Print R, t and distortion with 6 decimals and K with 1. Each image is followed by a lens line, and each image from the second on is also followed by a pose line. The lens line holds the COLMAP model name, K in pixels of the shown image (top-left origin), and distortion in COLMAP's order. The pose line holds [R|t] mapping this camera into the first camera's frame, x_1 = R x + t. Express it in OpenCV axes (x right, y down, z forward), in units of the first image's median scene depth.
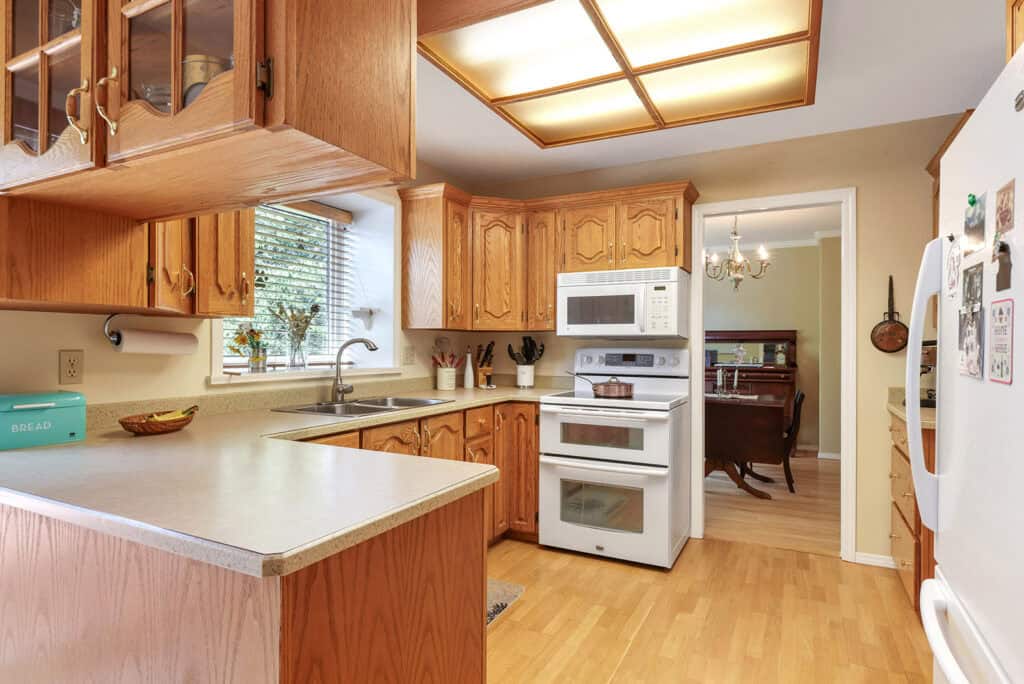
lens RADIAL K [[567.6, 0, 495.6], [0, 567.6, 341.4], [0, 0, 1]] dist [0.002663, 0.000243]
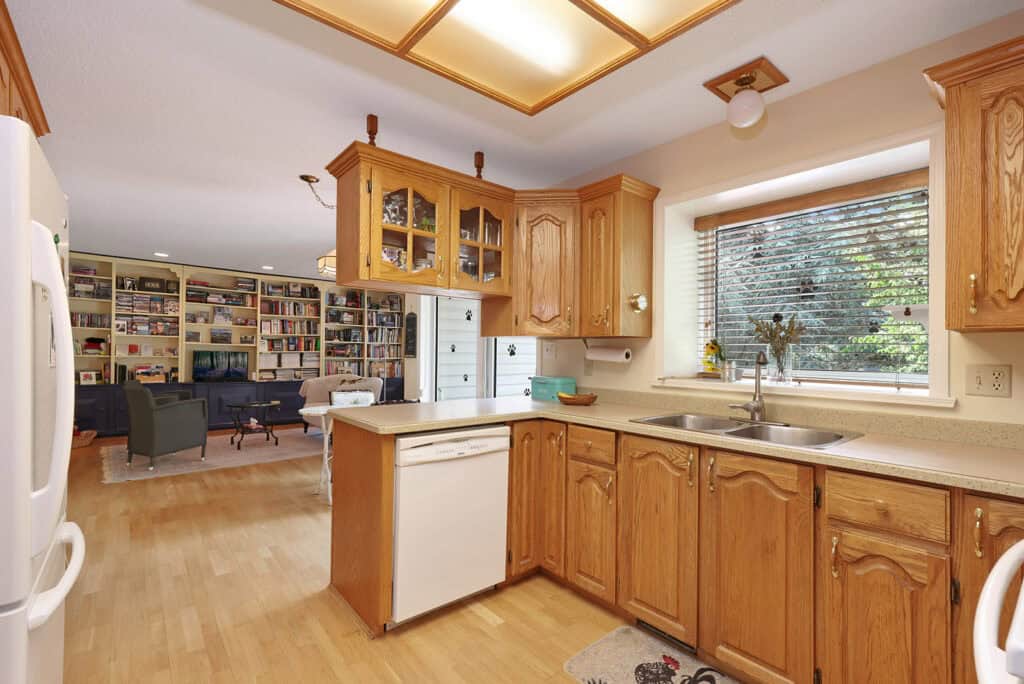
lens RADIAL K [[464.9, 0, 512.6], [0, 464.9, 348.1], [0, 0, 1]] dist [-0.000986, -0.000052]
pose [[-0.378708, -0.010934, -0.925452, 0.494673], [-0.003337, 0.999940, -0.010449, -0.000915], [0.925510, -0.000869, -0.378721, 0.820946]]
